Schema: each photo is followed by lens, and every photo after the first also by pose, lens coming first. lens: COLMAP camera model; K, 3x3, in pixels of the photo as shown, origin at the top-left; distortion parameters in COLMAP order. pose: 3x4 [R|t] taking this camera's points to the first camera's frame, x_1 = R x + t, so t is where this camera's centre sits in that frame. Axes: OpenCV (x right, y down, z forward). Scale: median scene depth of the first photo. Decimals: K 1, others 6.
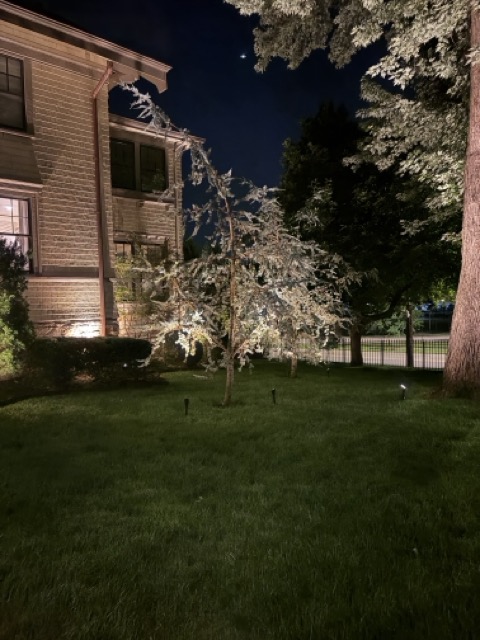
lens RADIAL K [[486.1, 0, 240.0], [0, 486.1, 320.0], [0, 0, 1]] dist [0.054501, -0.042222]
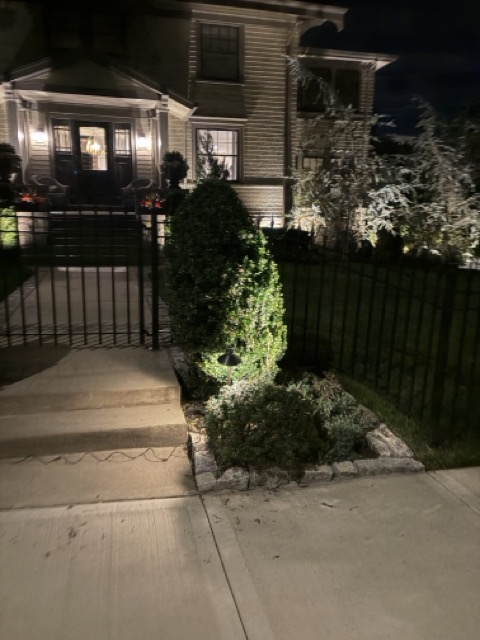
lens RADIAL K [[486.1, 0, 240.0], [0, 486.1, 320.0], [0, 0, 1]] dist [0.054501, -0.042222]
pose [[0.886797, 0.118030, -0.446834, 0.297838], [-0.040667, 0.983017, 0.178953, 0.051880], [0.460367, -0.140523, 0.876536, -0.367048]]
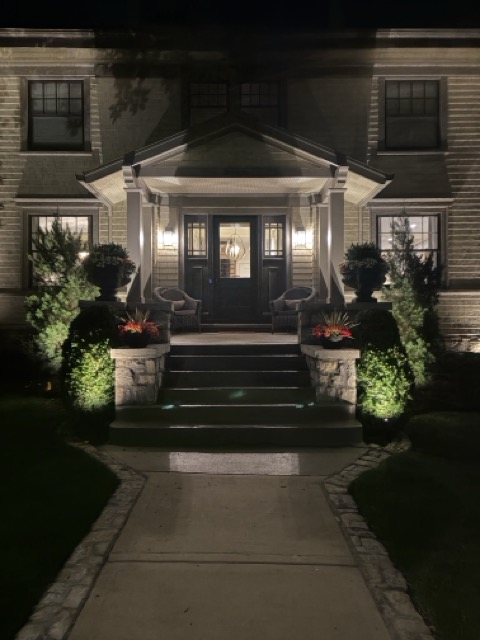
lens RADIAL K [[486.1, 0, 240.0], [0, 486.1, 320.0], [0, 0, 1]] dist [0.054501, -0.042222]
pose [[0.742894, 0.016449, -0.669207, -0.052895], [-0.035479, 0.999260, -0.014824, 0.002058], [0.668468, 0.034755, 0.742928, -0.020788]]
